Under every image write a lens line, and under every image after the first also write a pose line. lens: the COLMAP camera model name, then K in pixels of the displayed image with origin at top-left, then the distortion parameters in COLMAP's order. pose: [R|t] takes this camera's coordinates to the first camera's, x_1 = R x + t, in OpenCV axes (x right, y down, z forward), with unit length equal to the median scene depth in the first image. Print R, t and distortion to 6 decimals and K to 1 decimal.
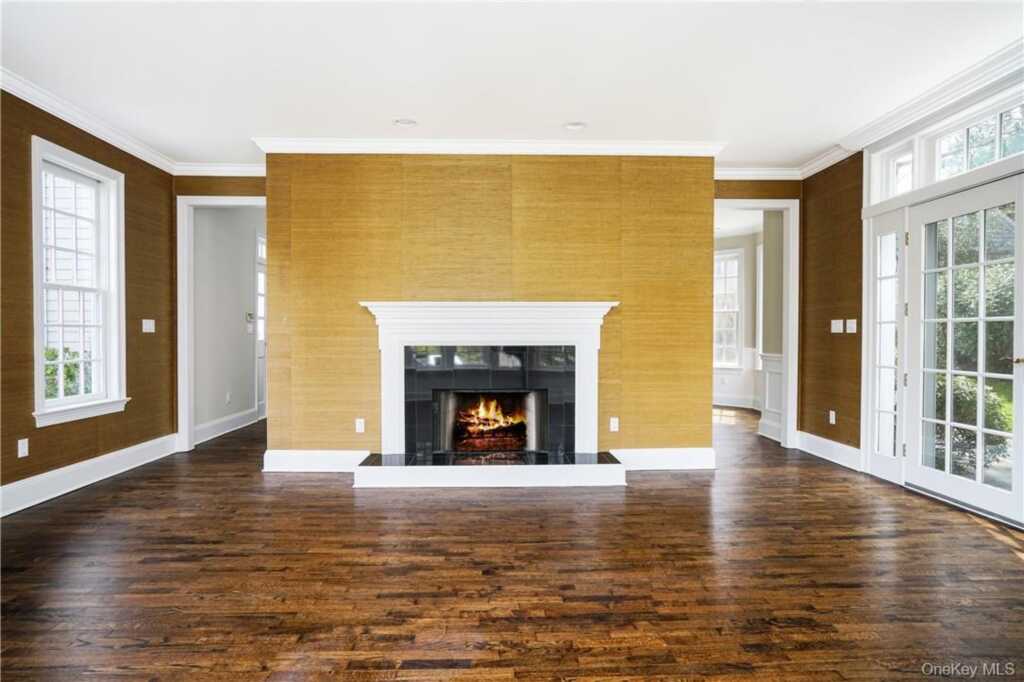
lens RADIAL K [[551.4, 0, 504.3], [0, 551.4, 340.1], [0, 0, 1]] dist [-0.027541, 0.006222]
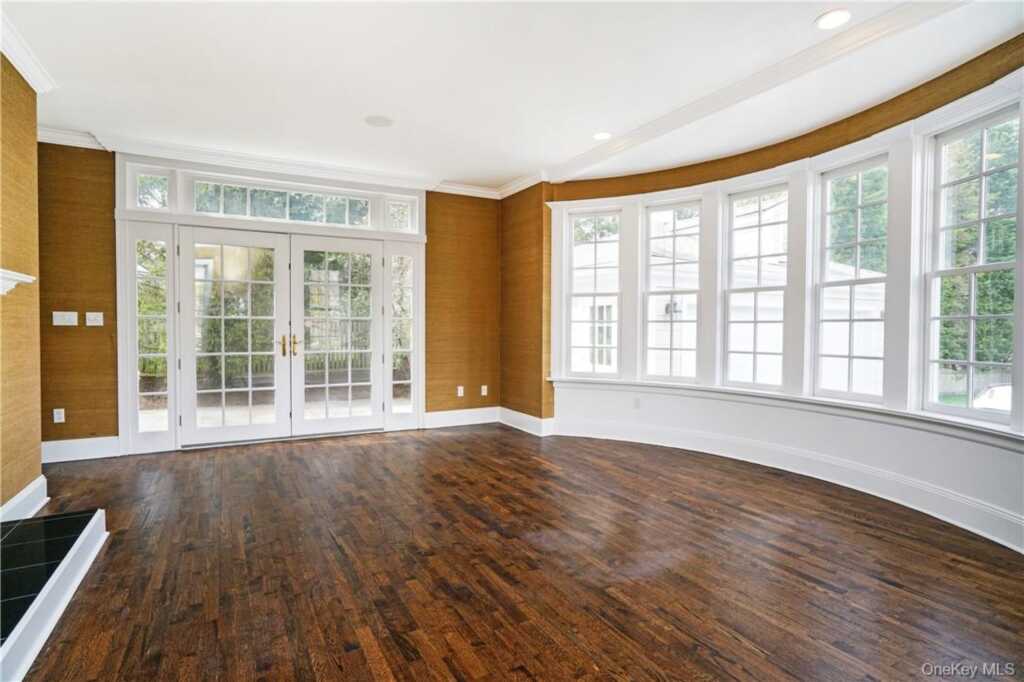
lens RADIAL K [[521.9, 0, 503.8], [0, 521.9, 339.1], [0, 0, 1]] dist [-0.006323, -0.000634]
pose [[-0.442578, -0.026365, 0.896342, -1.064446], [0.005703, 0.999465, 0.032214, -0.028166], [-0.896712, 0.019369, -0.442191, 1.406842]]
